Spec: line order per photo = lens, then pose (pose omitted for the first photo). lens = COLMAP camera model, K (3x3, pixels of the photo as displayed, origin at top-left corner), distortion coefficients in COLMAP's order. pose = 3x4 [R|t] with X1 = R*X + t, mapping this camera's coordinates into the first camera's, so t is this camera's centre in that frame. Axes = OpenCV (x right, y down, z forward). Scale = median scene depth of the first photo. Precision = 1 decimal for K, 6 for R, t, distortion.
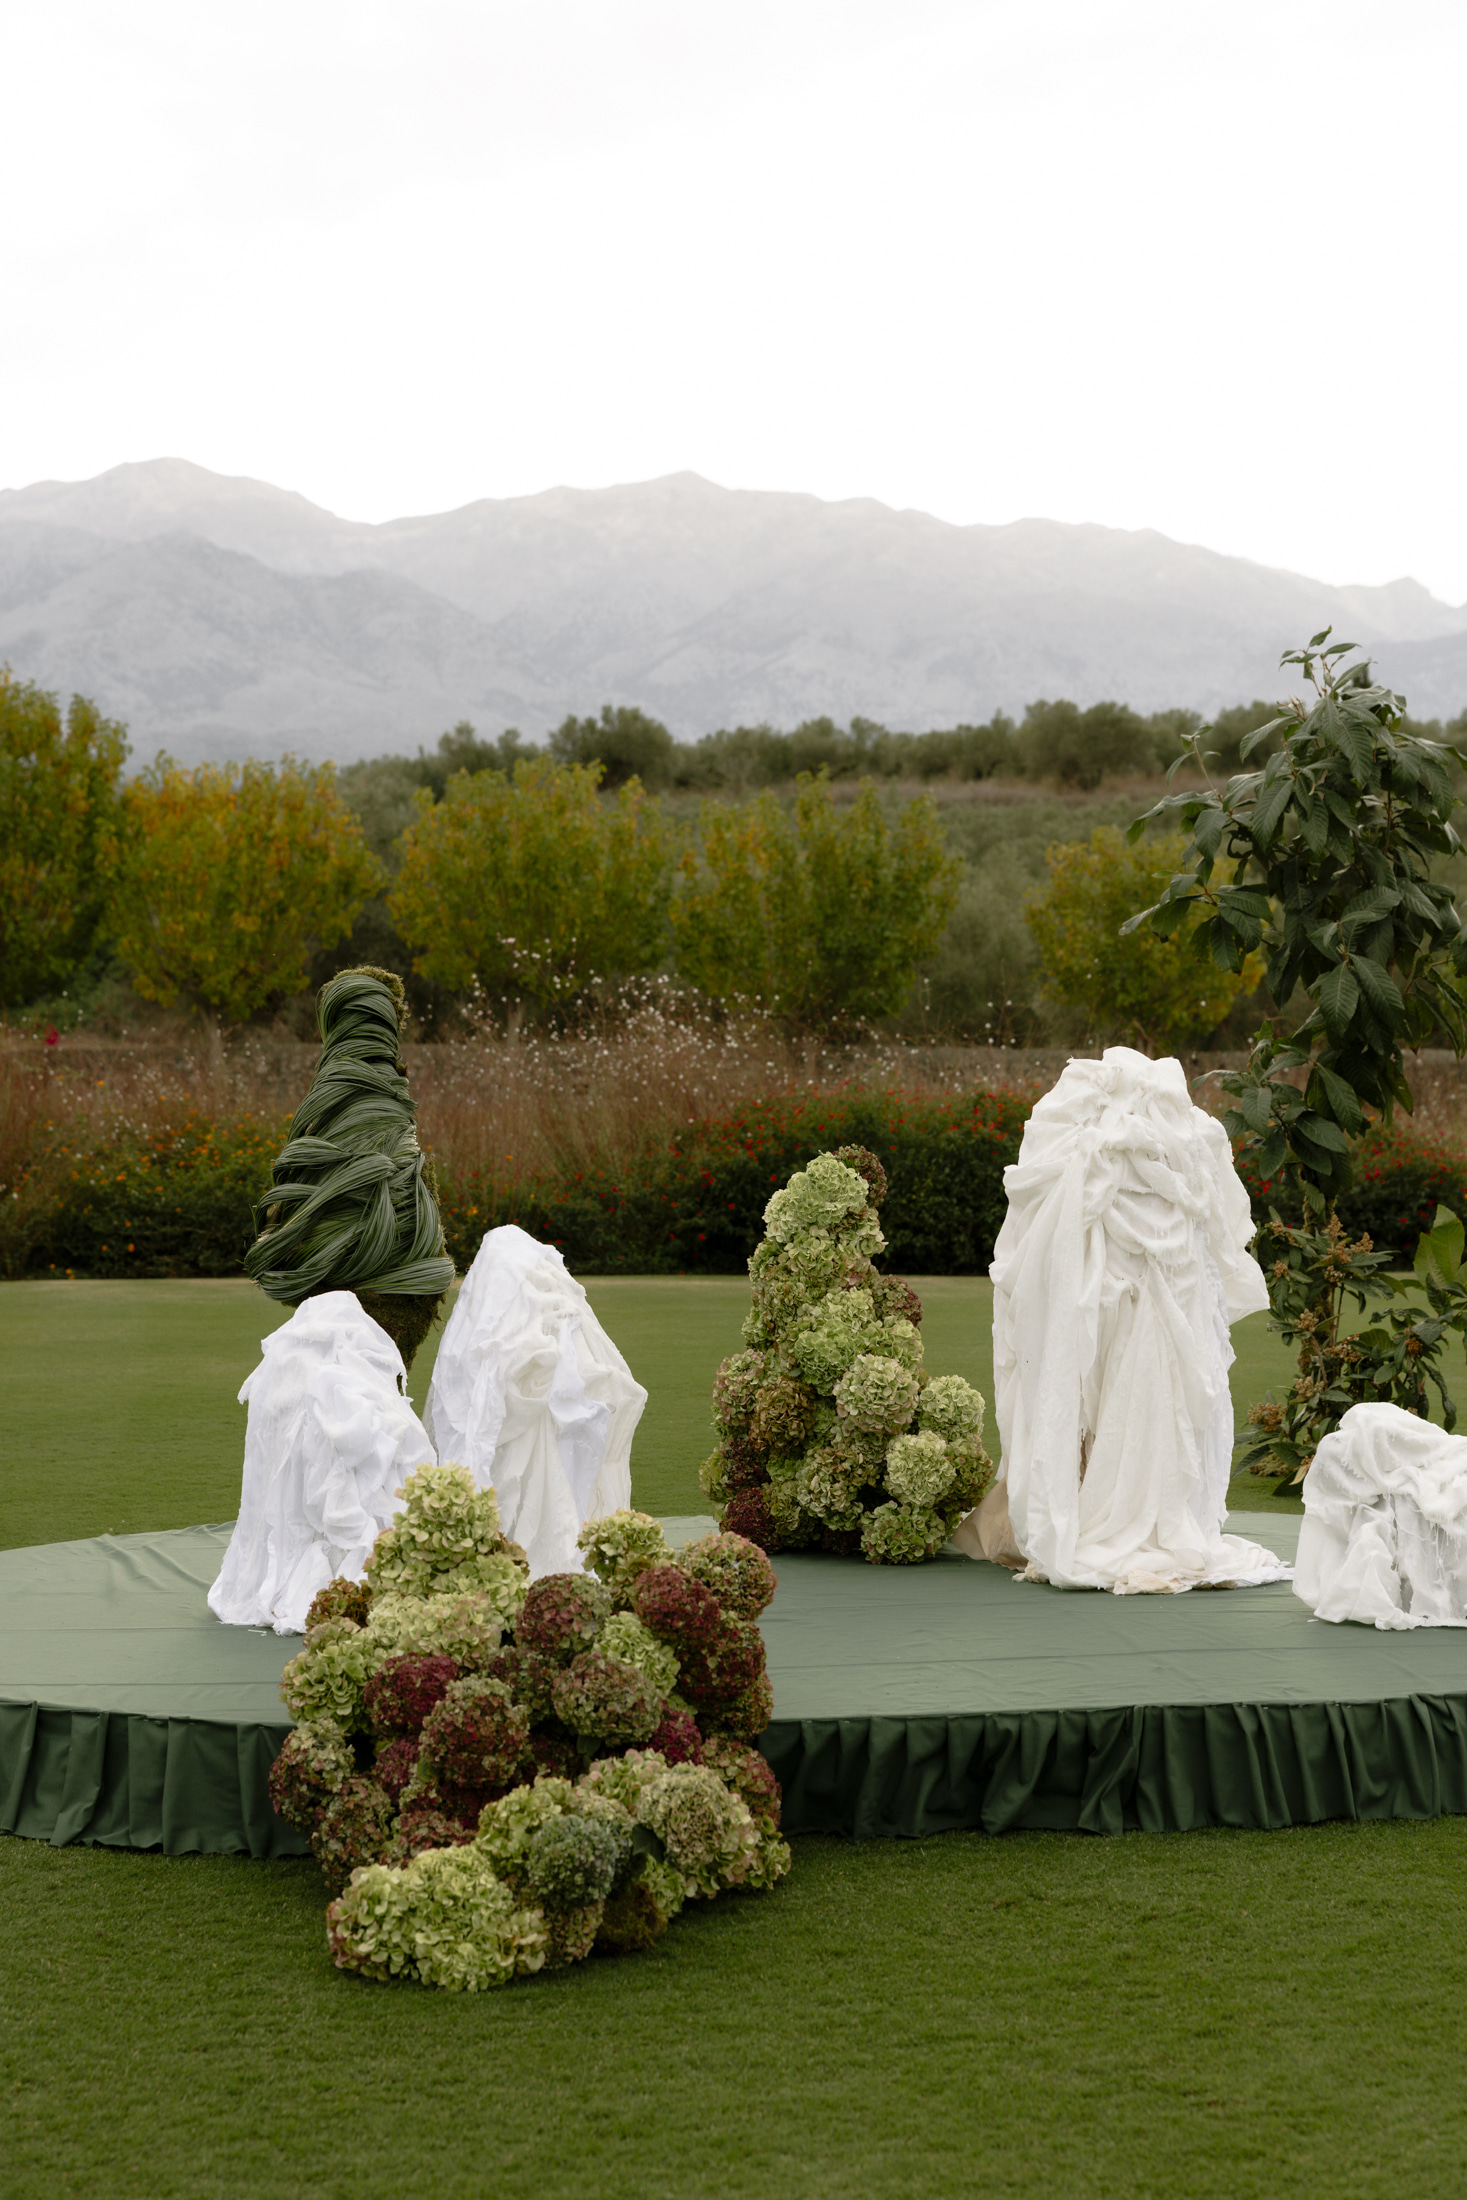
lens RADIAL K [[3647.7, 0, 733.5], [0, 3647.7, 1100.0], [0, 0, 1]] dist [-0.050309, -0.081777]
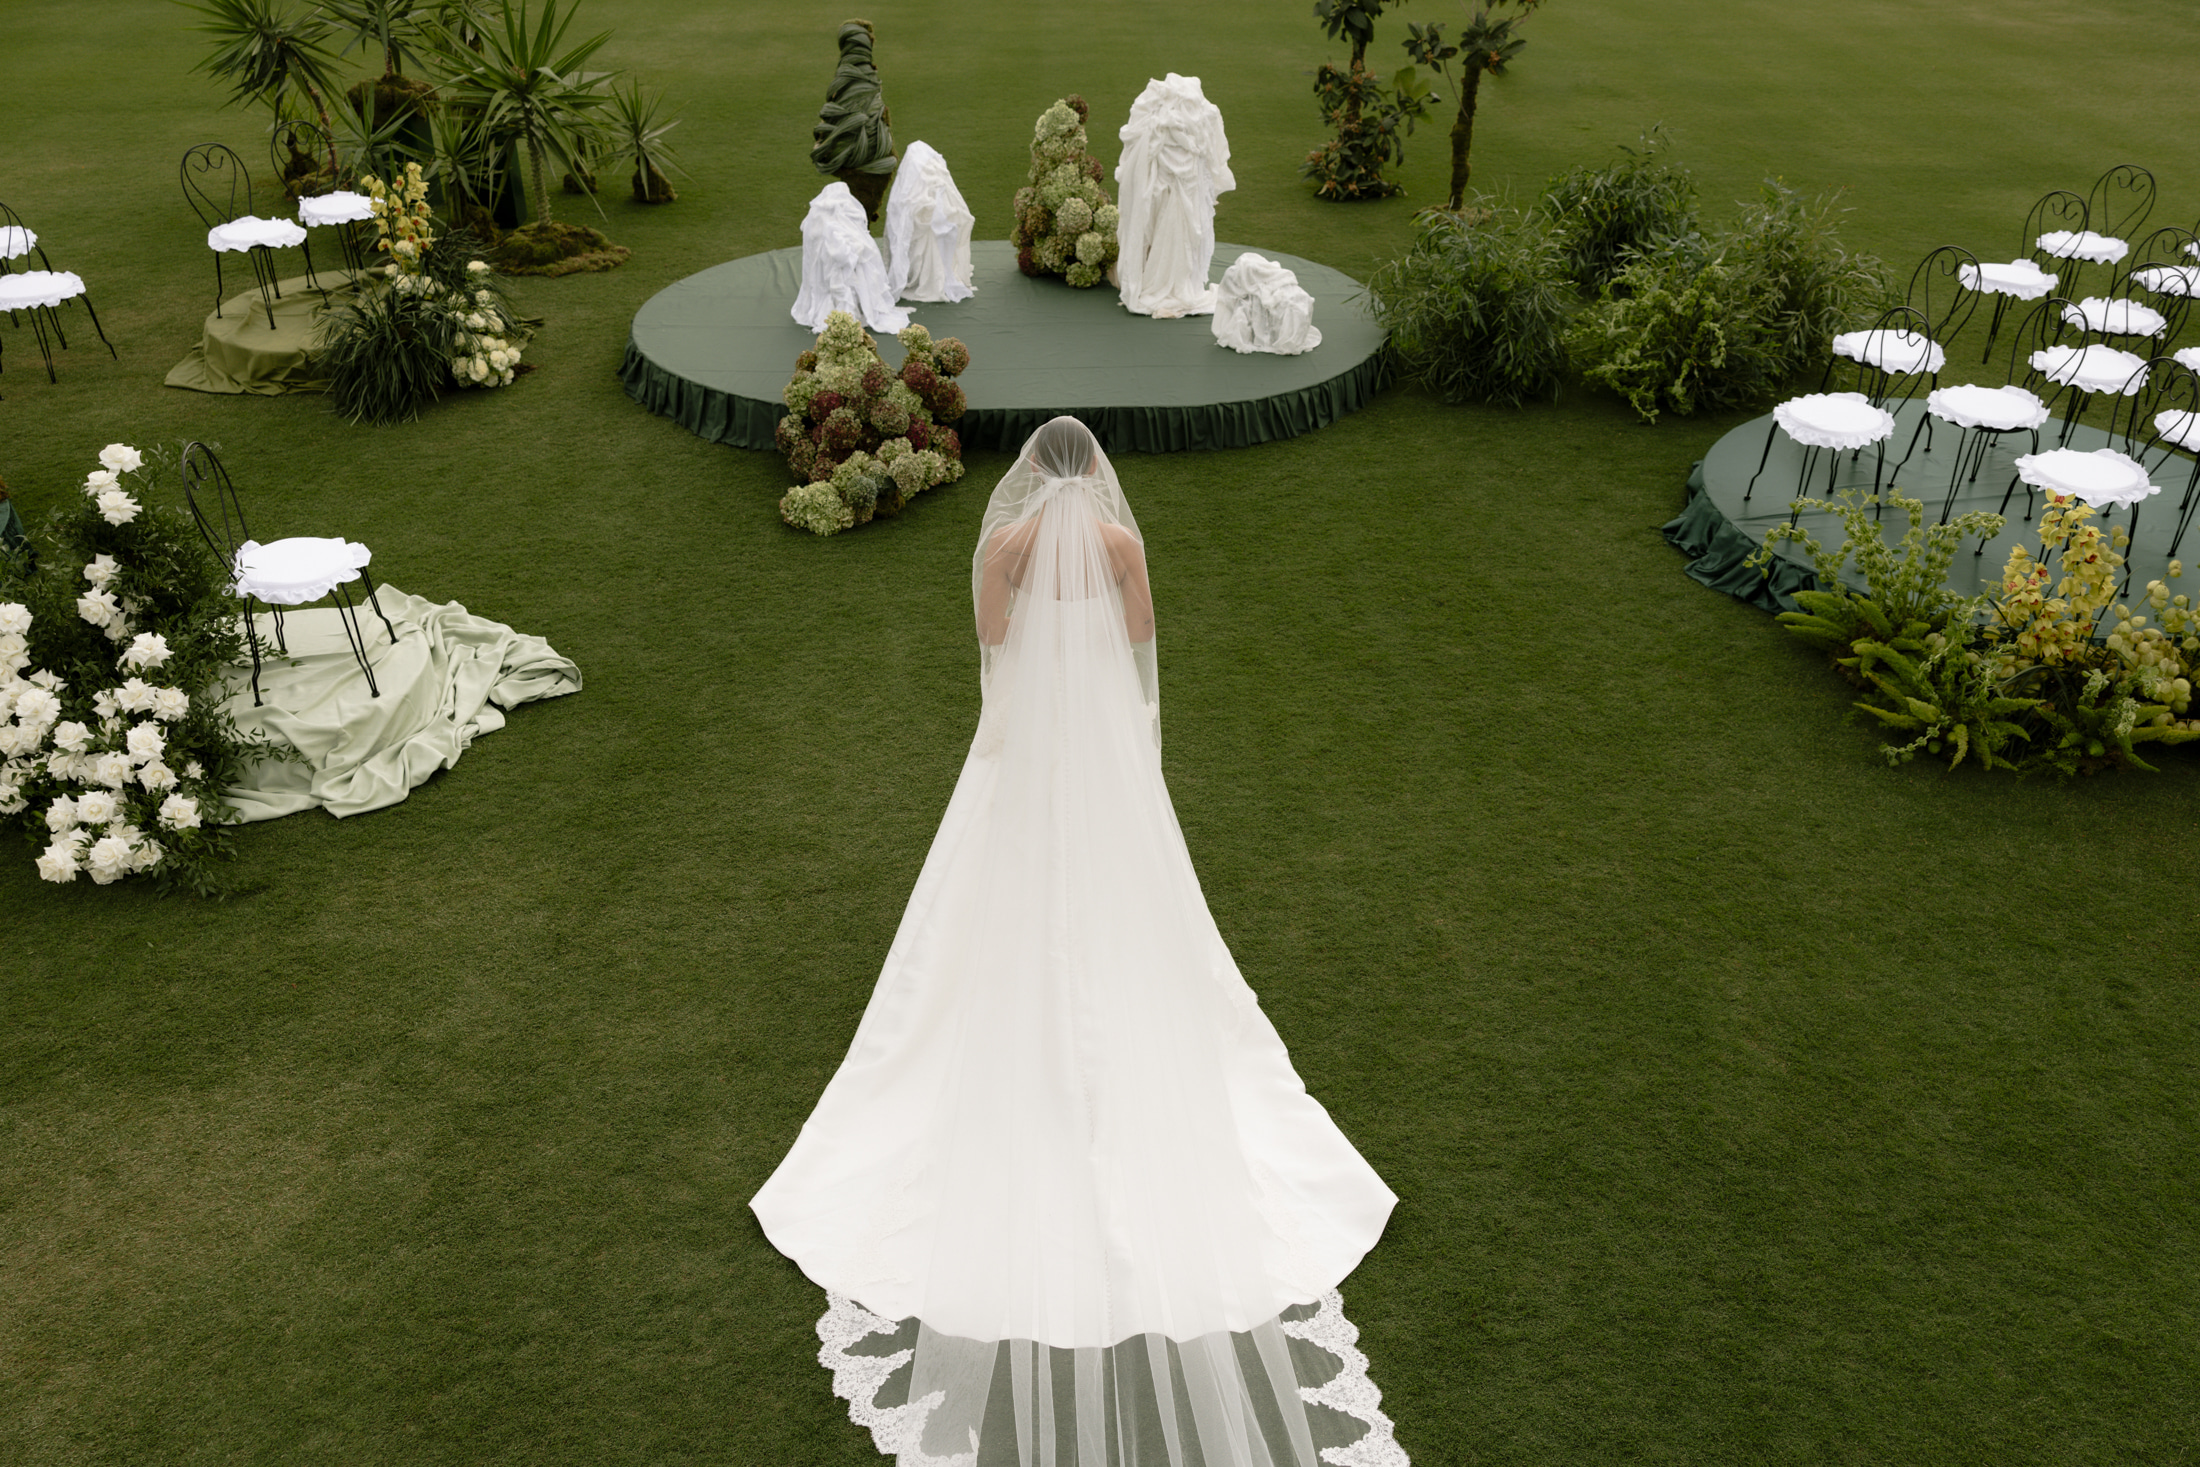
lens RADIAL K [[1746.1, 0, 1100.0], [0, 1746.1, 733.5], [0, 0, 1]] dist [0.034324, -0.067205]
pose [[0.995024, 0.060121, -0.079457, 0.180198], [-0.012168, 0.864800, 0.501969, -0.218723], [0.098893, -0.498504, 0.861228, -0.180378]]
